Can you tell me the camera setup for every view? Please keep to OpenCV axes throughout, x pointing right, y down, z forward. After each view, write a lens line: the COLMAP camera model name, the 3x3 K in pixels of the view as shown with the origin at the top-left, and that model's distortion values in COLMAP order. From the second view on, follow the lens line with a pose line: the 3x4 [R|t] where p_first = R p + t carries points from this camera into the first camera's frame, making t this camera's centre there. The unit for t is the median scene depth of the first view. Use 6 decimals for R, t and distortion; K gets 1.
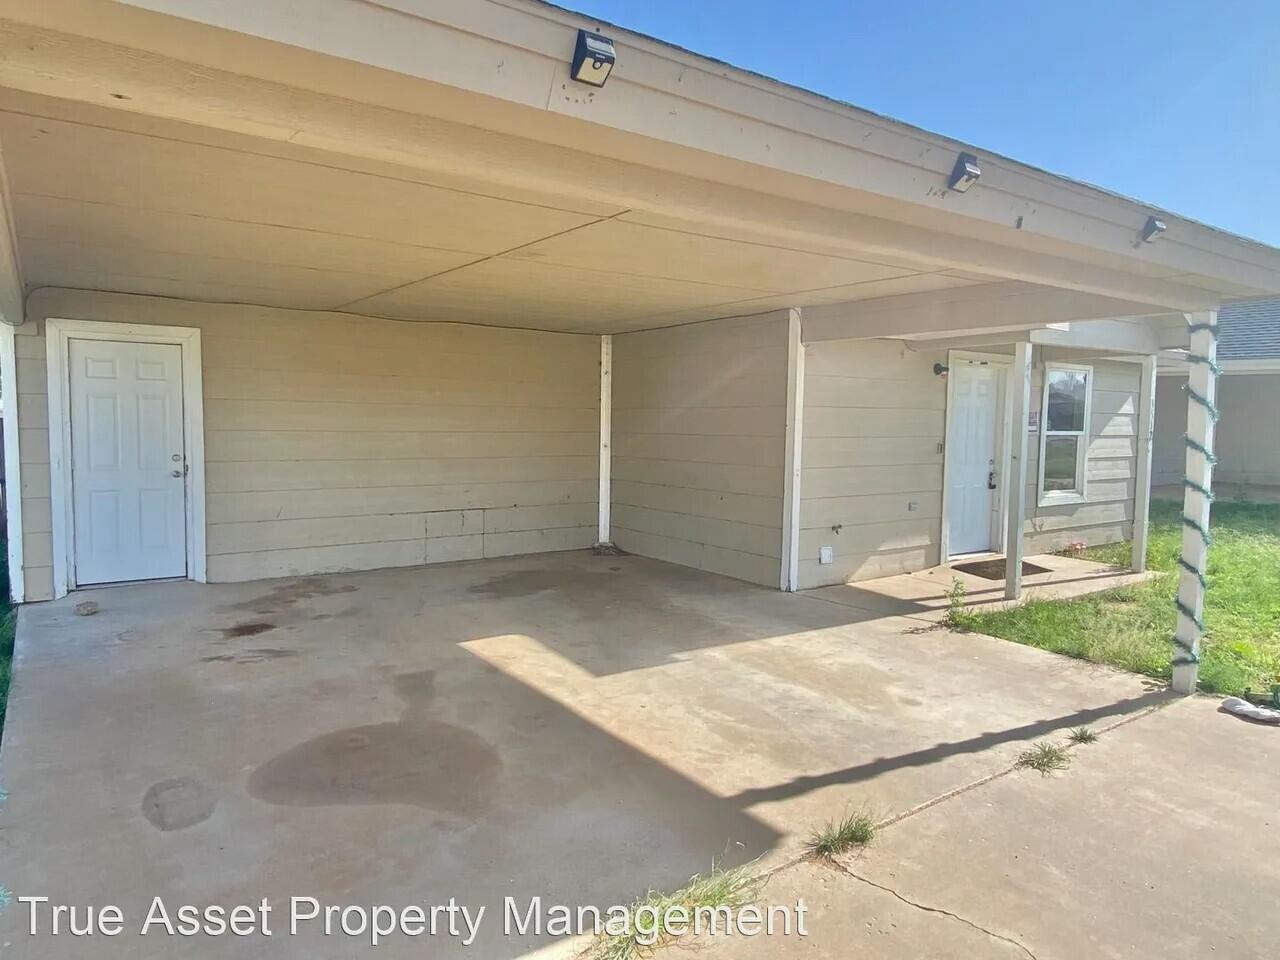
lens RADIAL K [[833.8, 0, 640.0], [0, 833.8, 480.0], [0, 0, 1]] dist [0.001395, -0.000440]
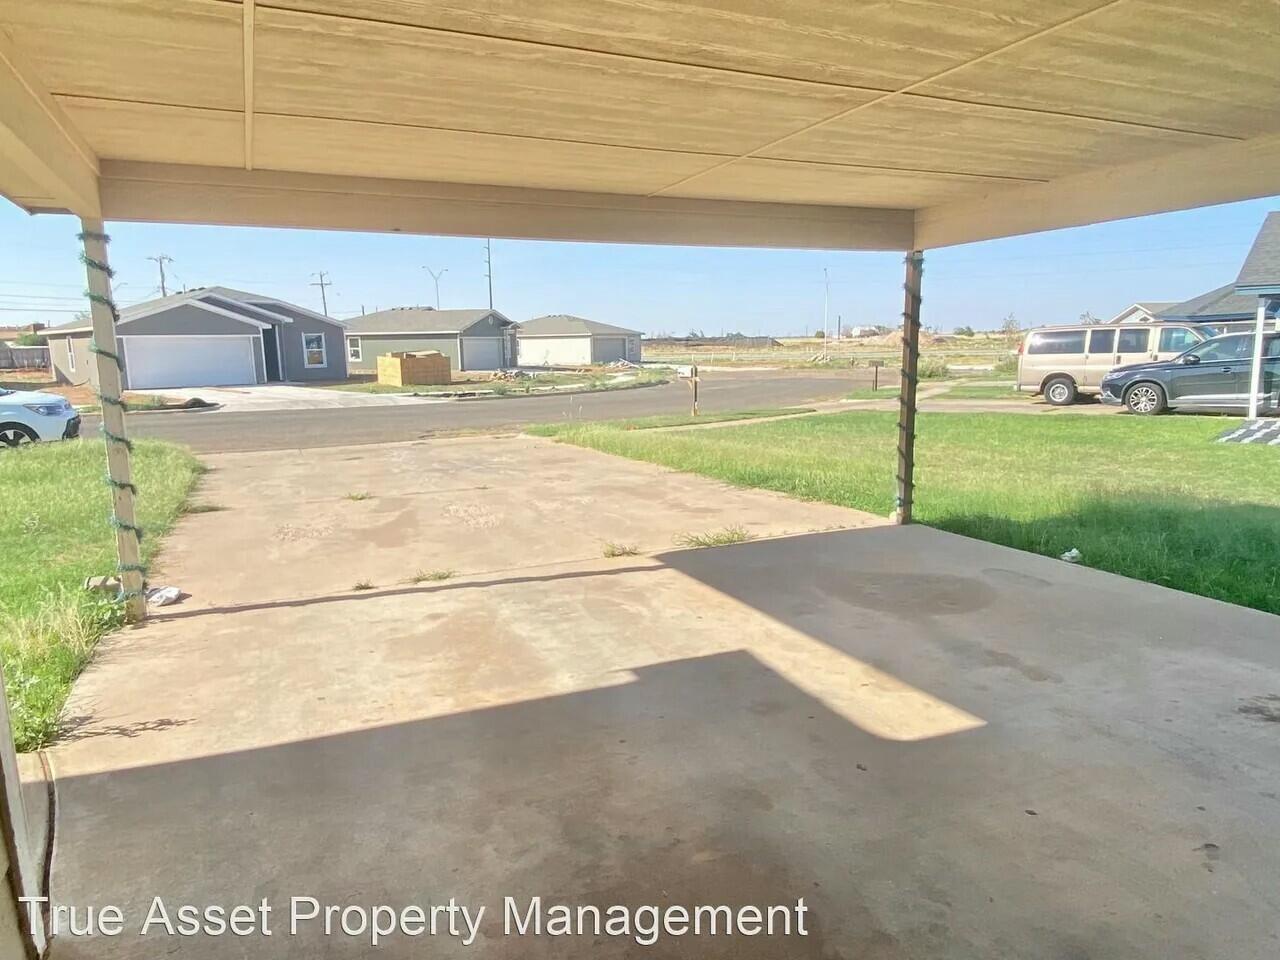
lens RADIAL K [[833.8, 0, 640.0], [0, 833.8, 480.0], [0, 0, 1]] dist [0.001395, -0.000440]
pose [[-0.981880, -0.027204, 0.187542, -0.101645], [0.016035, 0.974167, 0.225257, -0.114290], [-0.188825, 0.224183, -0.956079, 1.776782]]
